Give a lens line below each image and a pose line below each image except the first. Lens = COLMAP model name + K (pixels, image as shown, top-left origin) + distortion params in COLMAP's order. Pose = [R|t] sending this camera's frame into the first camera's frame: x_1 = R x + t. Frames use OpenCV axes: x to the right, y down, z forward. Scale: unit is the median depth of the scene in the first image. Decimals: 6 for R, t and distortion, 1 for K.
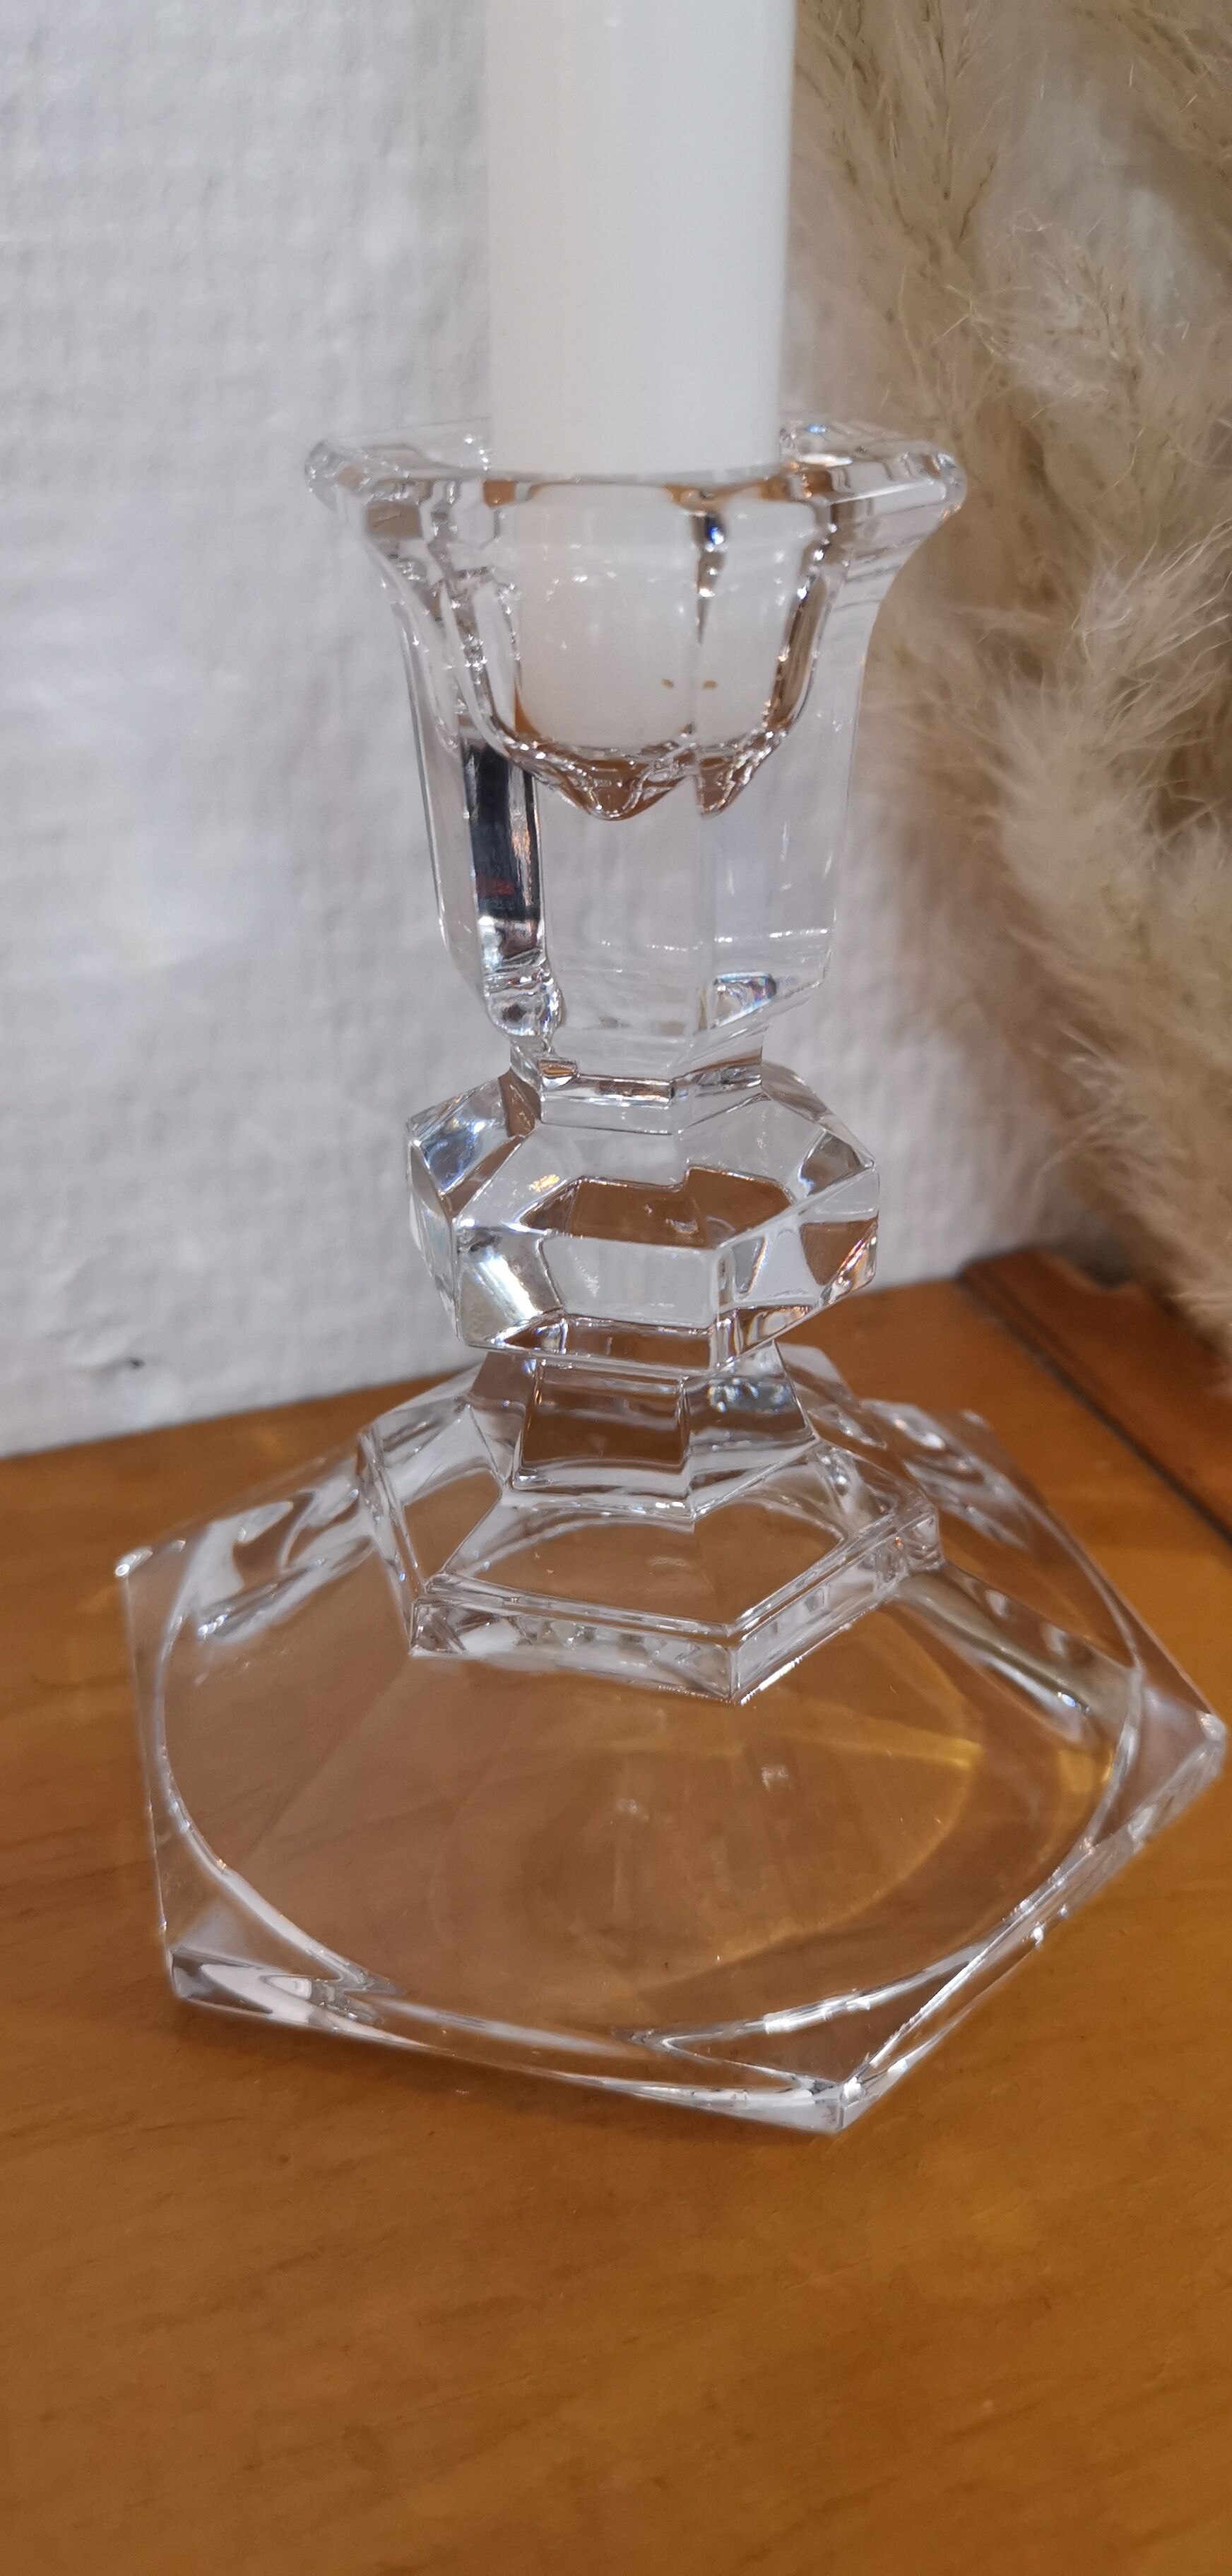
lens RADIAL K [[2016.1, 0, 627.7], [0, 2016.1, 1267.9], [0, 0, 1]] dist [0.005720, -0.026937]
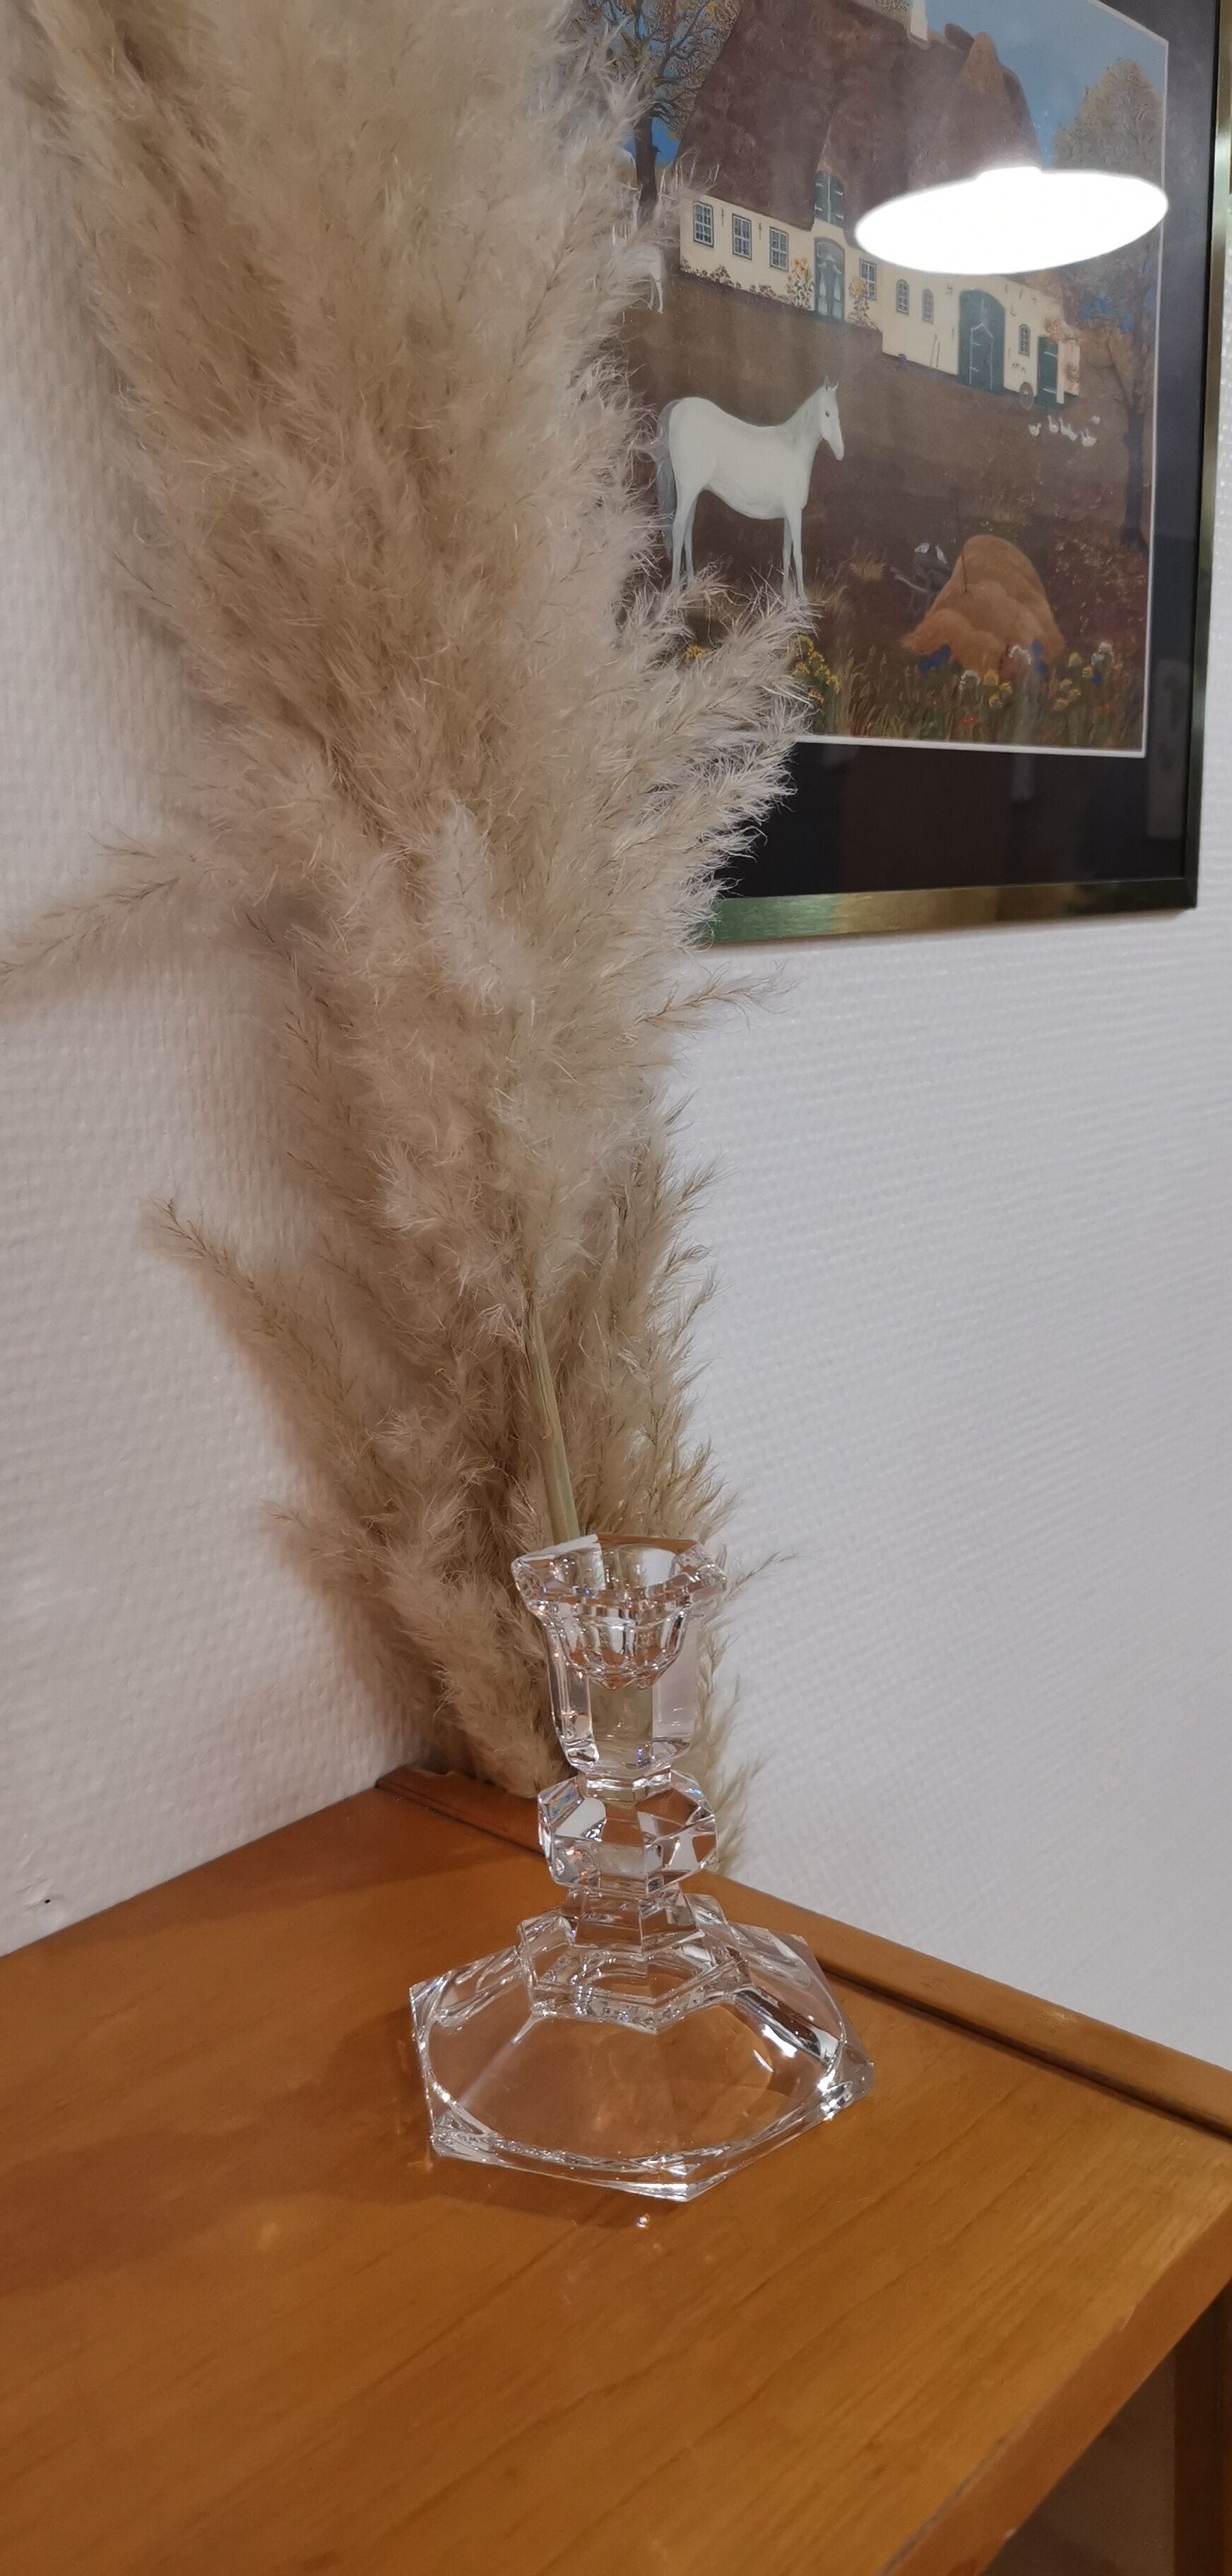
lens RADIAL K [[2016.1, 0, 629.4], [0, 2016.1, 1279.4], [0, 0, 1]] dist [0.005720, -0.026937]
pose [[0.873391, -0.104443, 0.475688, -0.826853], [0.250483, 0.933979, -0.254835, 0.165754], [-0.417667, 0.341723, 0.841891, -1.643899]]
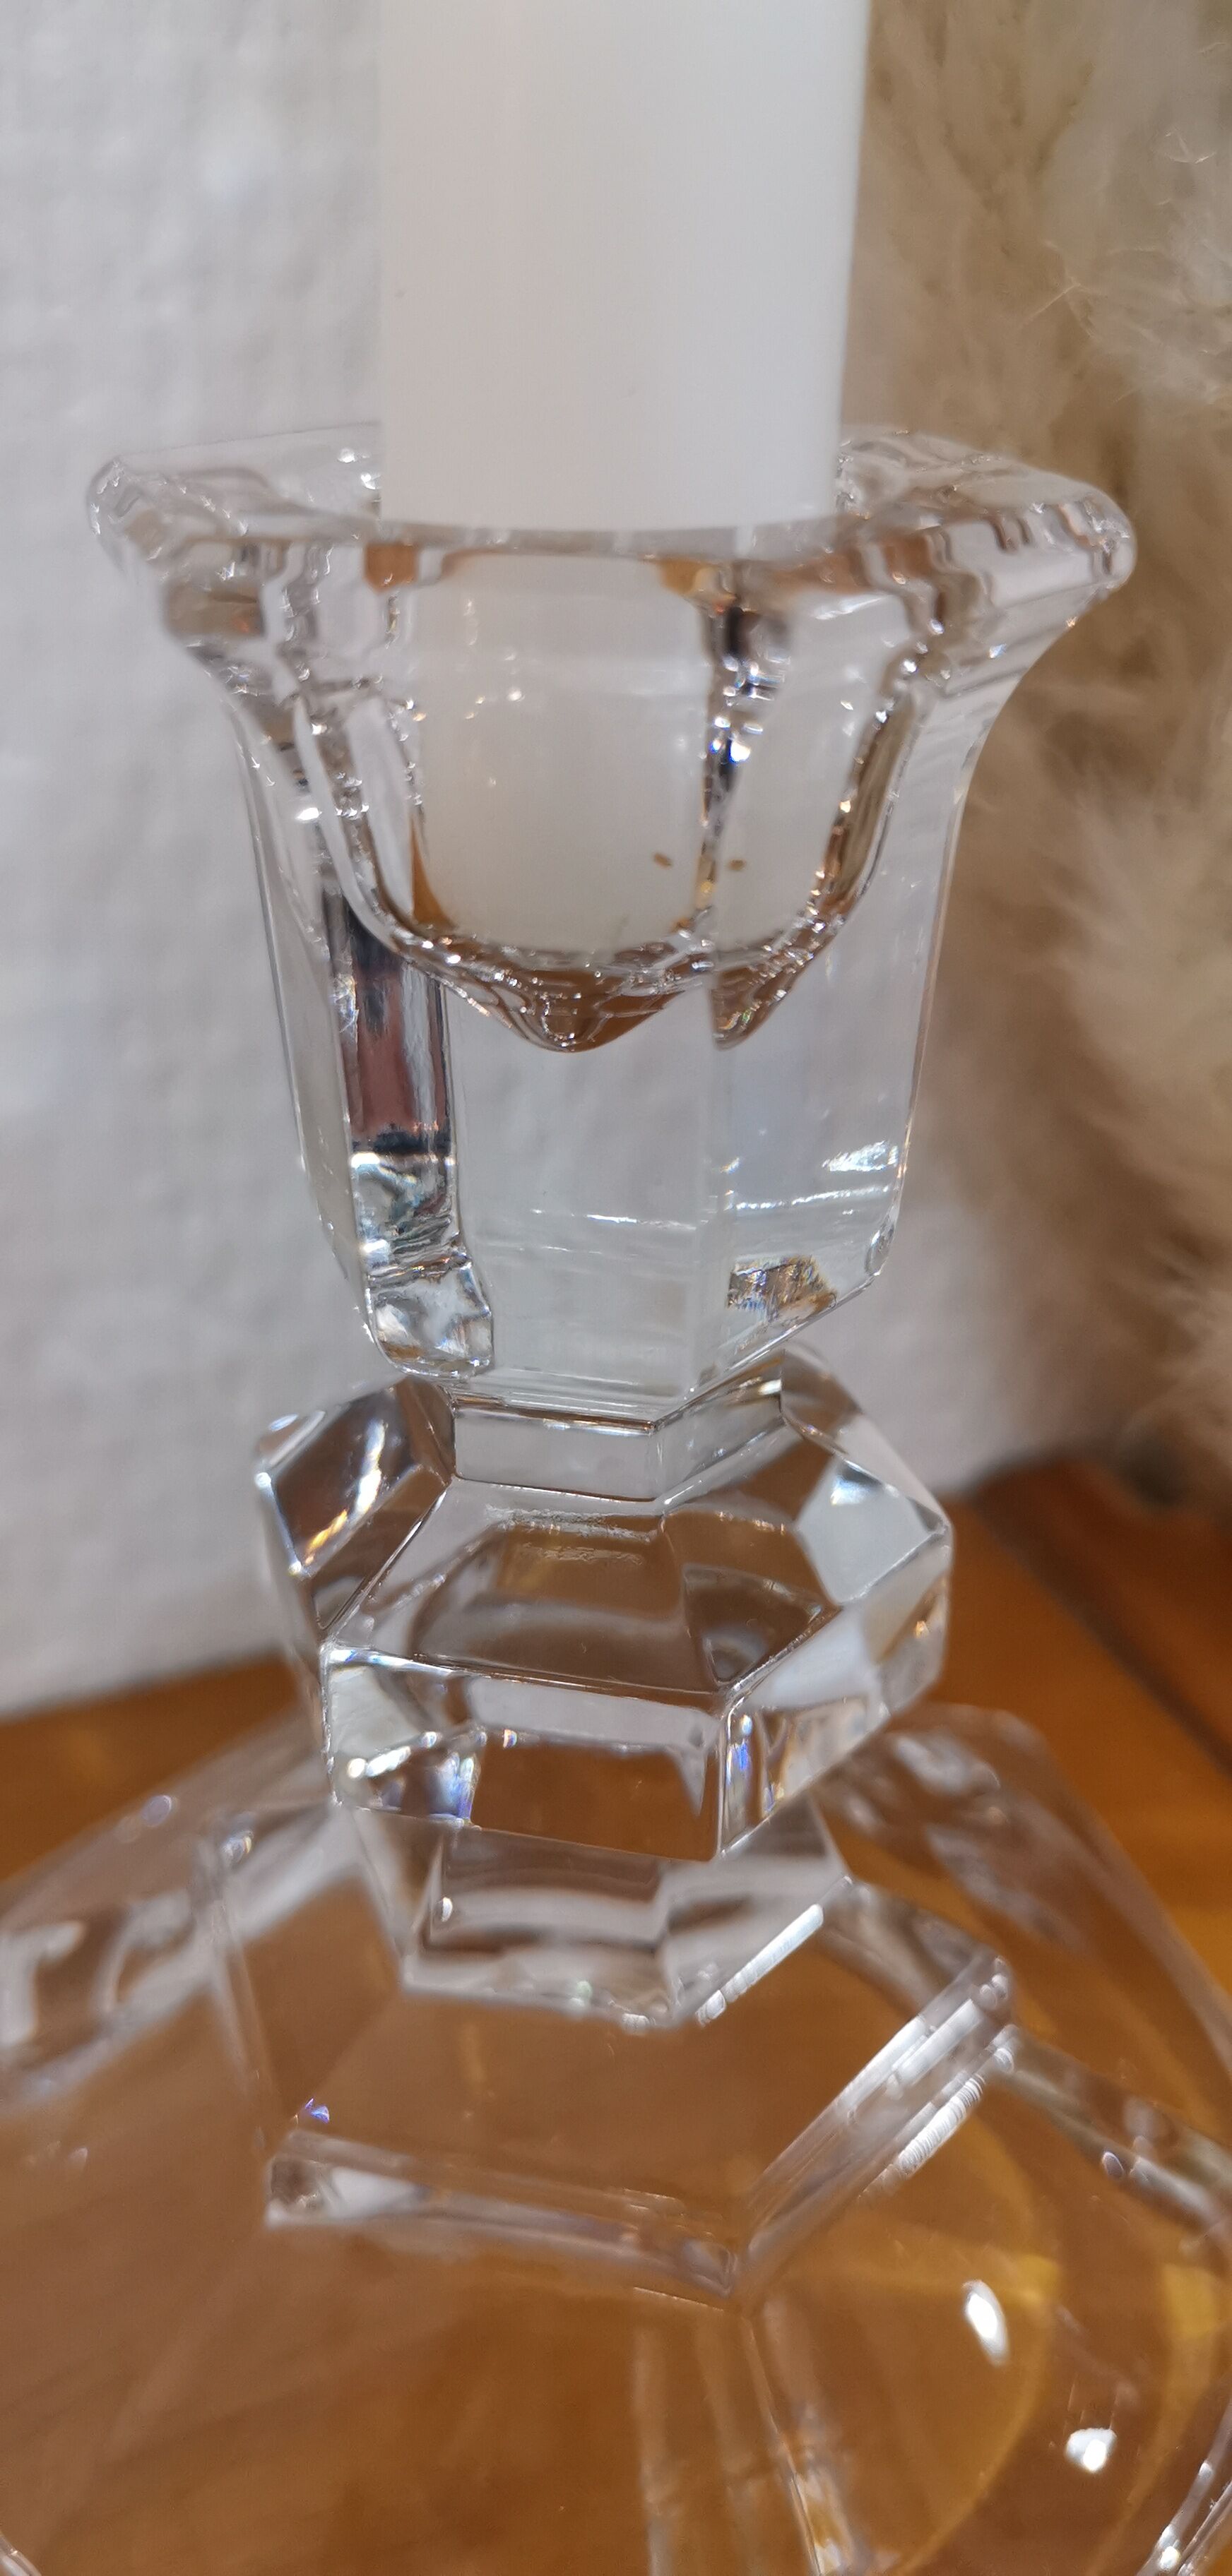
lens RADIAL K [[2016.1, 0, 612.8], [0, 2016.1, 1210.6], [0, 0, 1]] dist [0.005720, -0.026937]
pose [[0.998996, 0.001576, 0.044773, -0.017449], [-0.001120, 0.999947, -0.010191, -0.135700], [-0.044787, 0.010131, 0.998945, 0.292449]]
